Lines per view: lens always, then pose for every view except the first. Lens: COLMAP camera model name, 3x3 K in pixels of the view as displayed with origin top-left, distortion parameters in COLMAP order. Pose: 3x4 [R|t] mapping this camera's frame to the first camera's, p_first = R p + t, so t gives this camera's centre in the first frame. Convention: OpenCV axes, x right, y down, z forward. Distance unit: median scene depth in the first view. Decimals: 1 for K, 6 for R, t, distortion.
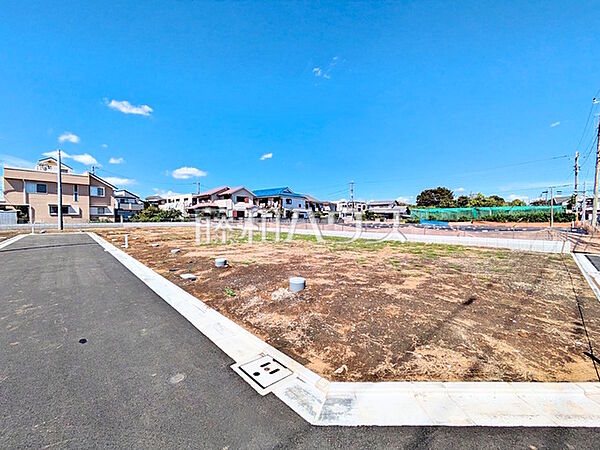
lens RADIAL K [[238.9, 0, 300.2], [0, 238.9, 223.4], [0, 0, 1]] dist [0.006250, 0.000879]
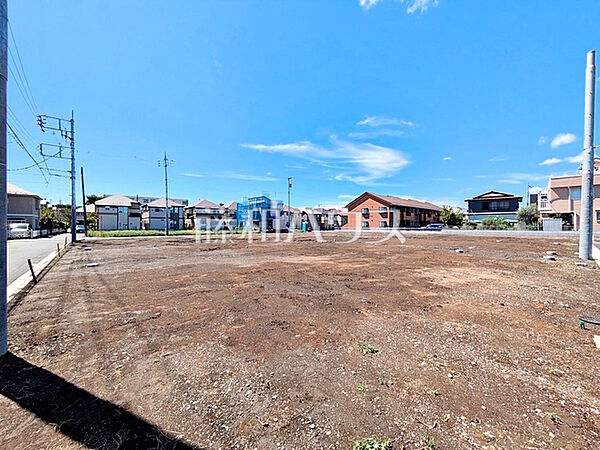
lens RADIAL K [[238.9, 0, 298.3], [0, 238.9, 225.8], [0, 0, 1]] dist [0.006250, 0.000879]
pose [[-0.039267, -0.001951, -0.999227, -0.106390], [-0.020656, 0.999786, -0.001141, 0.003700], [0.999015, 0.020596, -0.039299, -0.071890]]
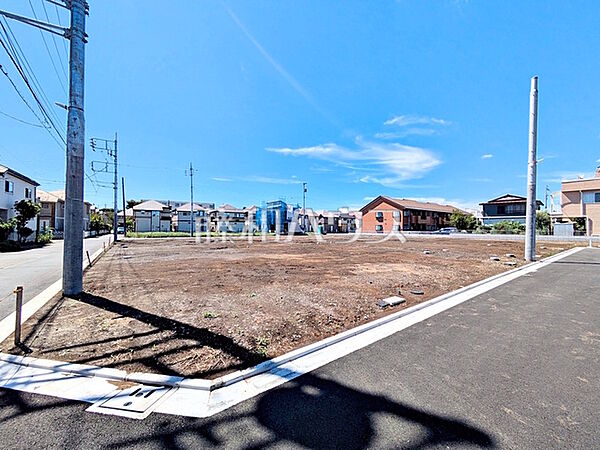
lens RADIAL K [[238.9, 0, 297.4], [0, 238.9, 226.1], [0, 0, 1]] dist [0.006250, 0.000879]
pose [[-0.143441, -0.012143, -0.989584, -0.023544], [-0.026246, 0.999620, -0.008462, -0.000202], [0.989311, 0.024759, -0.143705, 0.015090]]
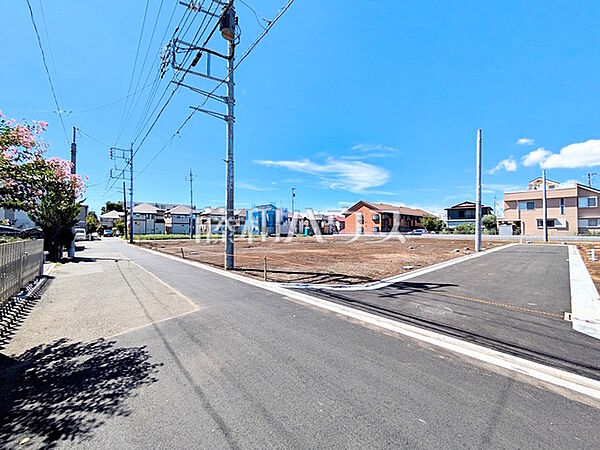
lens RADIAL K [[238.9, 0, 299.0], [0, 238.9, 225.4], [0, 0, 1]] dist [0.006250, 0.000879]
pose [[-0.037368, -0.022374, -0.999051, 0.142545], [-0.022020, 0.999525, -0.021561, 0.001826], [0.999059, 0.021193, -0.037843, -0.085039]]
